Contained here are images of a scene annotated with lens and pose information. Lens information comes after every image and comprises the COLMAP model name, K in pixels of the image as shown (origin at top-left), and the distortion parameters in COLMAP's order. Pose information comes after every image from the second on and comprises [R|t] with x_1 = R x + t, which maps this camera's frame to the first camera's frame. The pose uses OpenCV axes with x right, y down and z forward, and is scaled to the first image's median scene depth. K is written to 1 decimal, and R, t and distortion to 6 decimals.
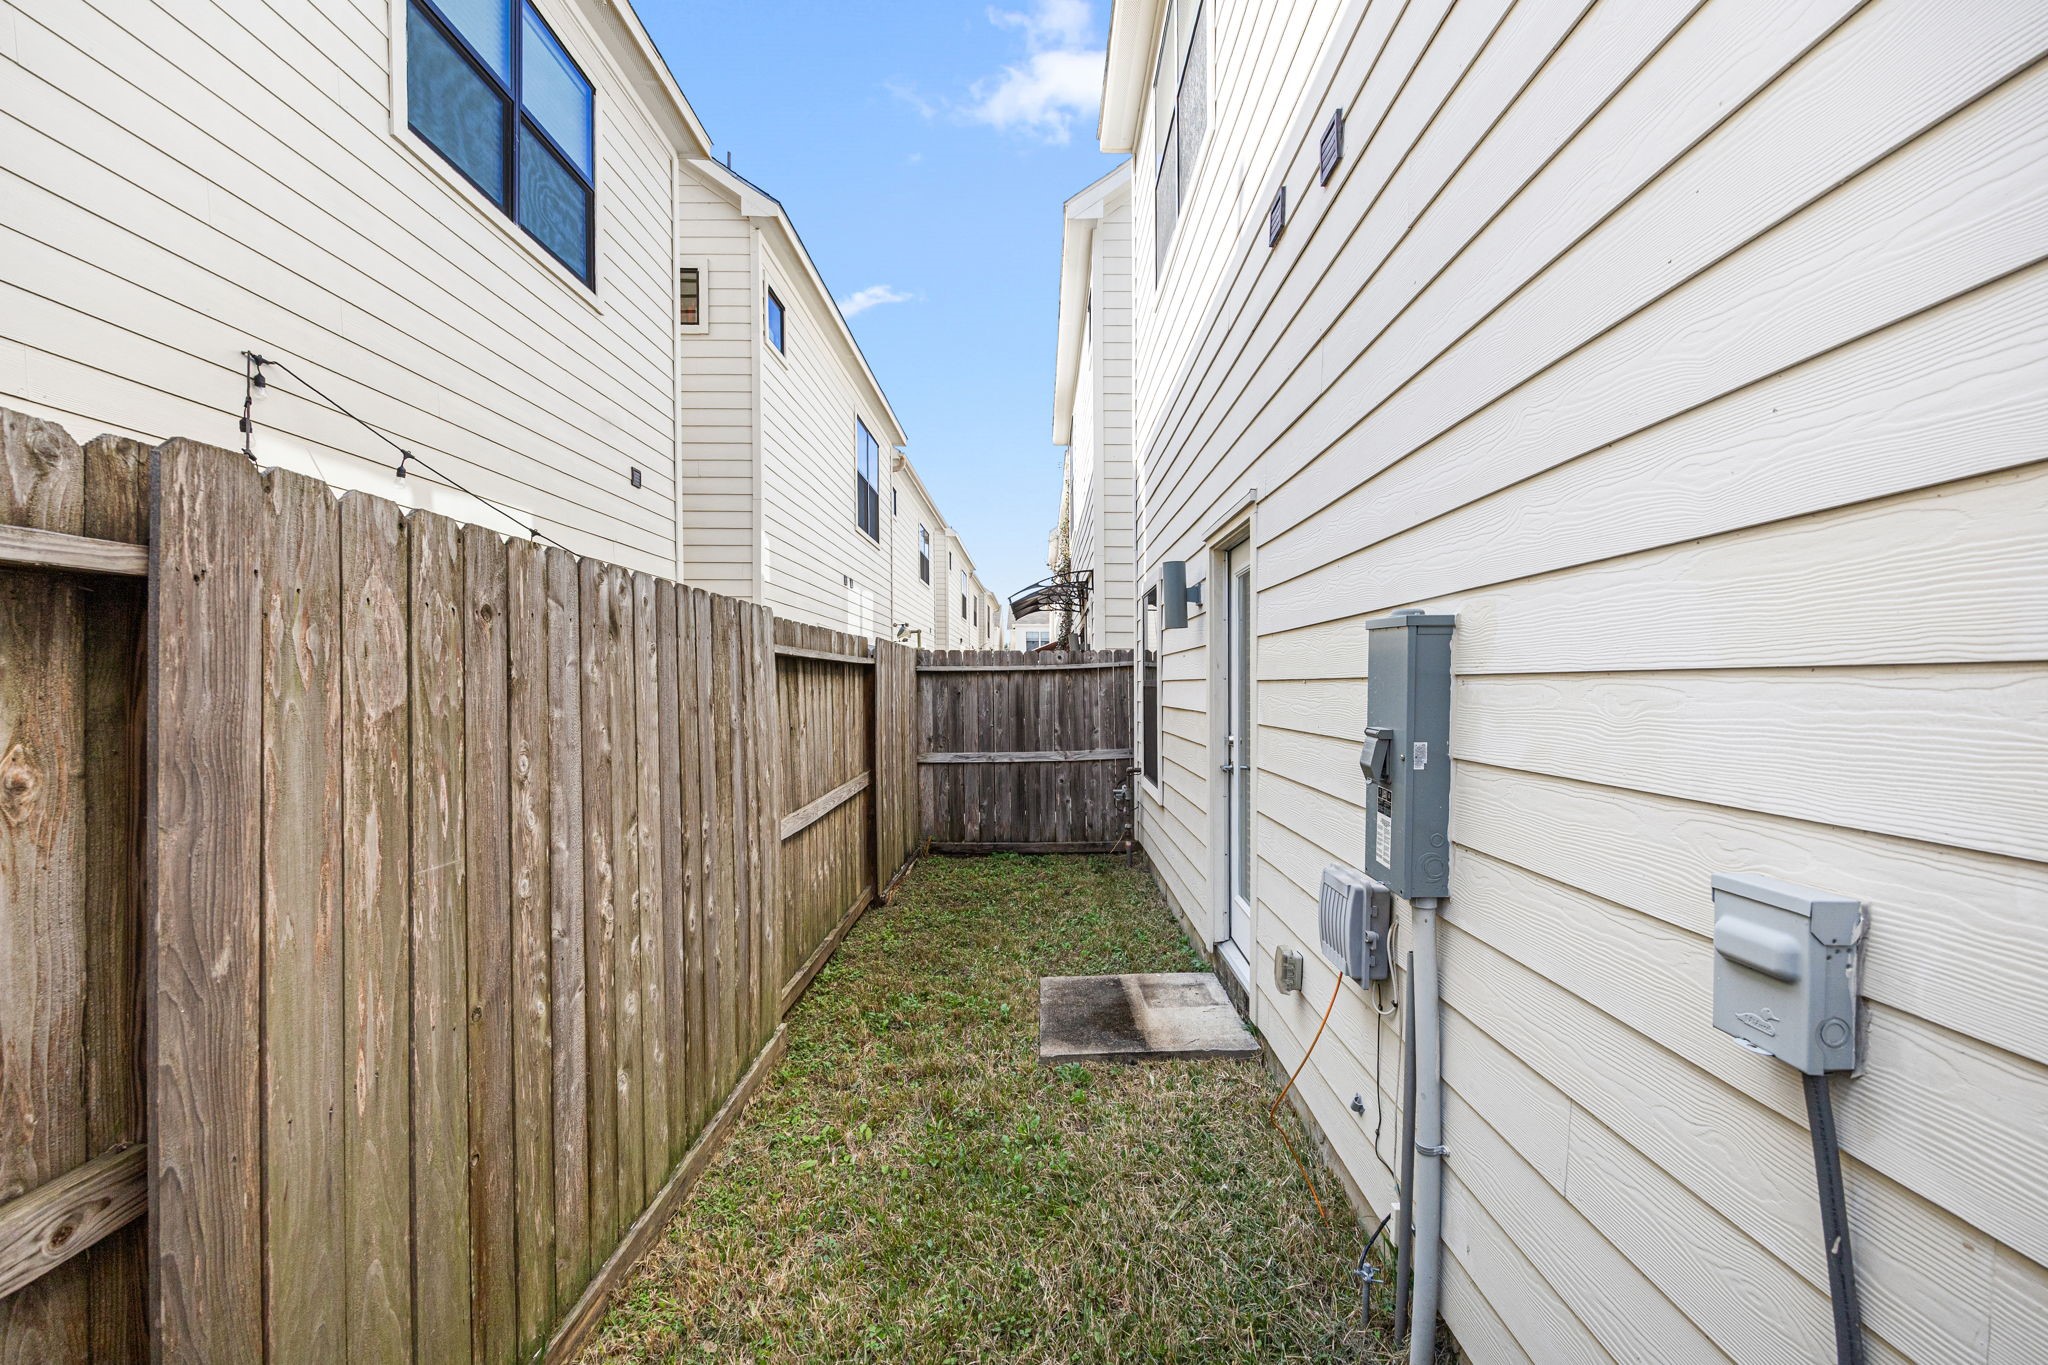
lens RADIAL K [[787.5, 0, 1025.1], [0, 787.5, 690.5], [0, 0, 1]] dist [-0.001404, -0.000032]
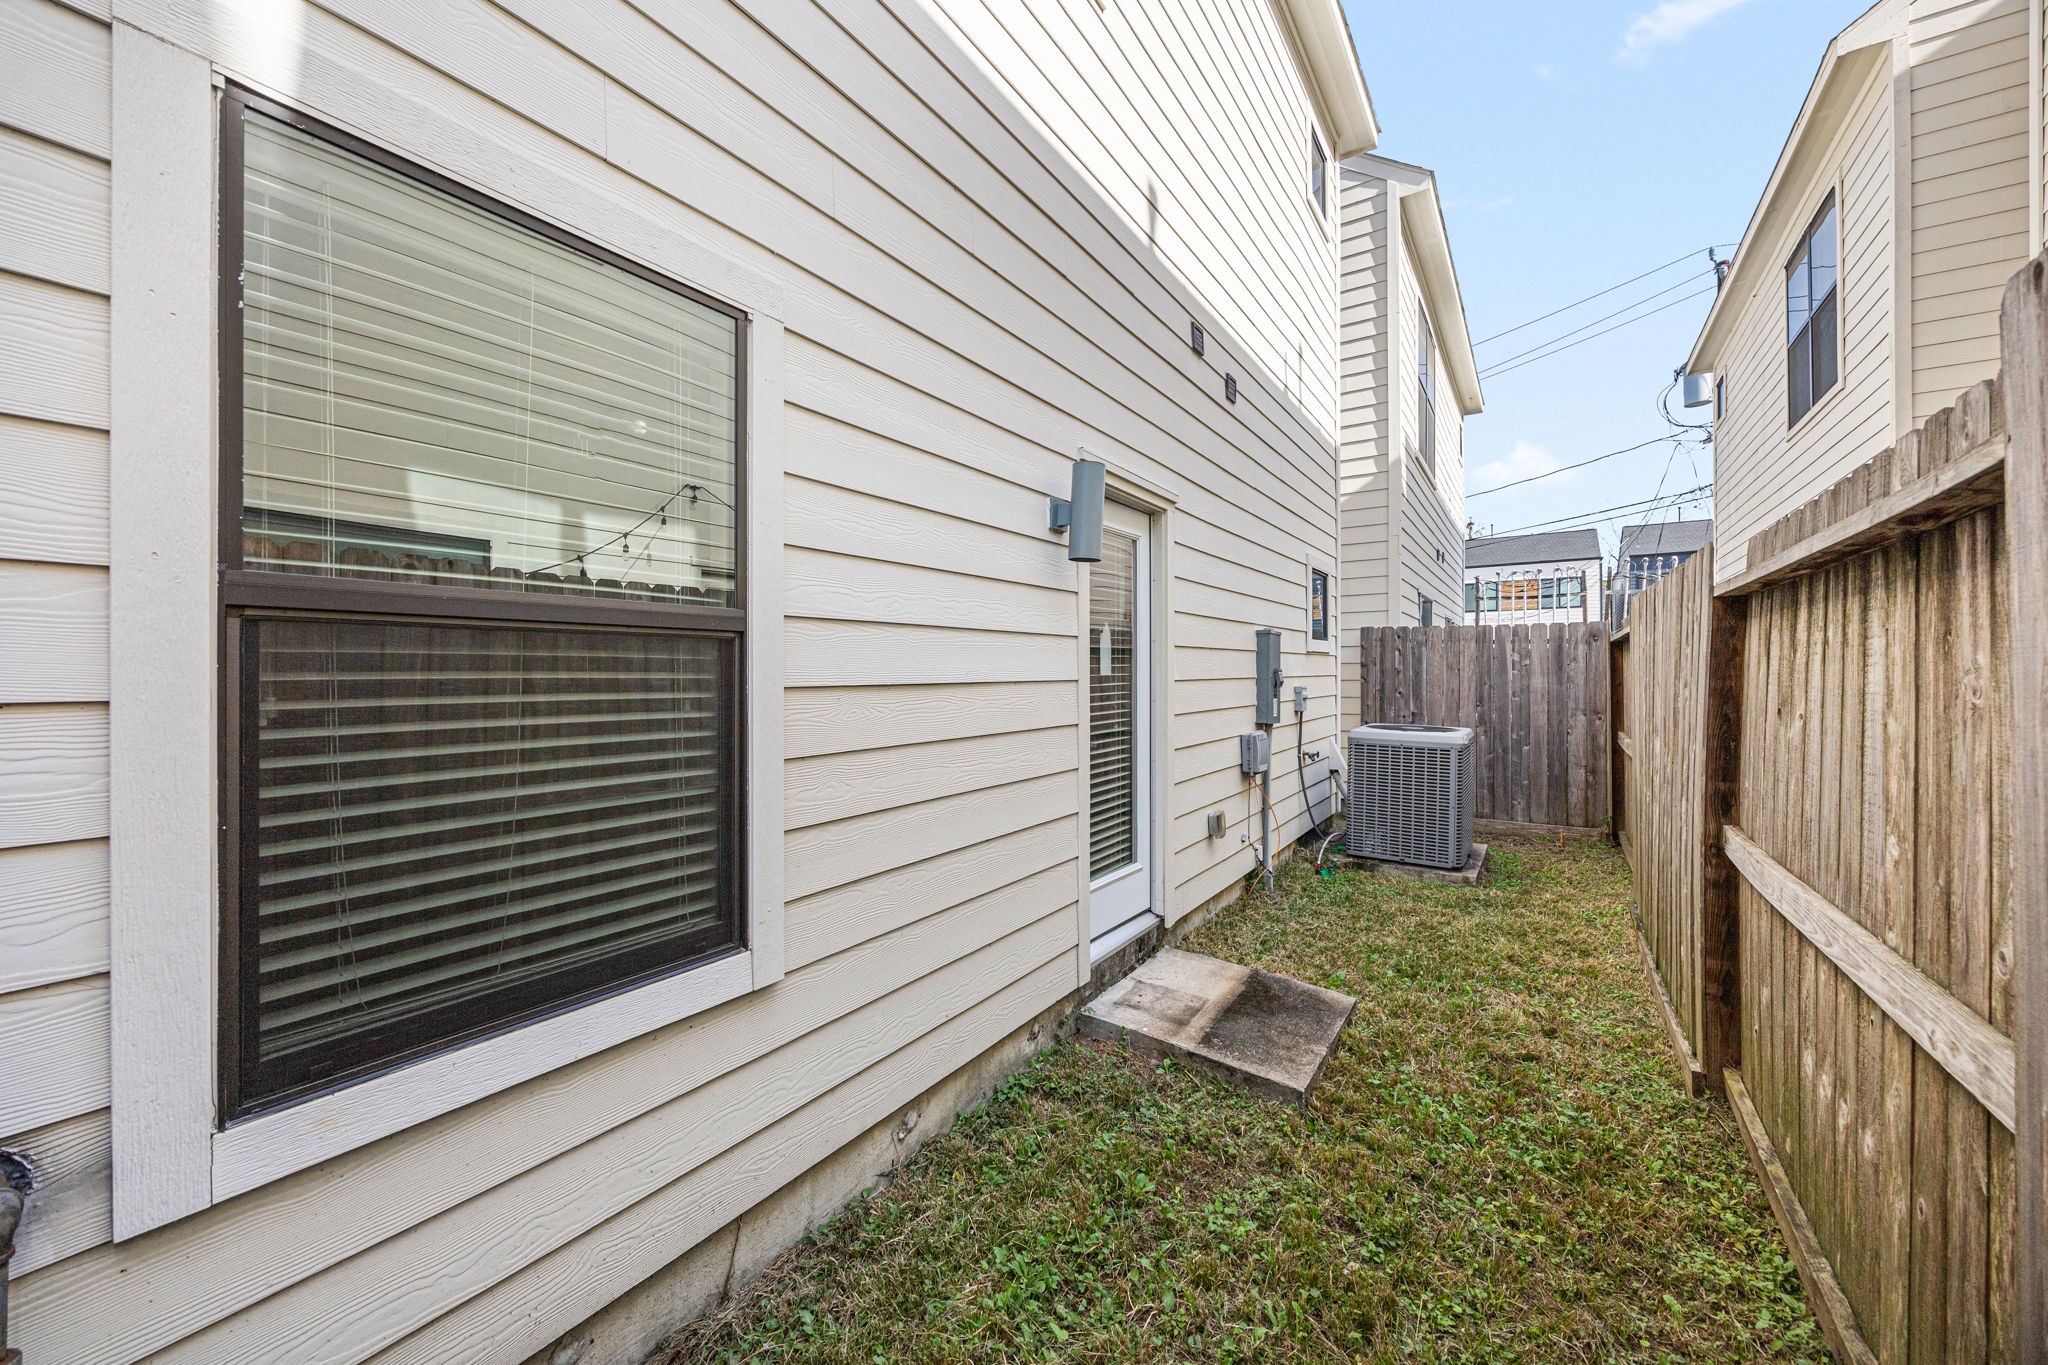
lens RADIAL K [[787.5, 0, 1028.4], [0, 787.5, 677.2], [0, 0, 1]] dist [-0.001404, -0.000032]
pose [[-0.850240, -0.001771, 0.526392, -0.138847], [0.002281, 0.999973, 0.007050, 0.020771], [-0.526390, 0.007195, -0.850213, 1.803288]]
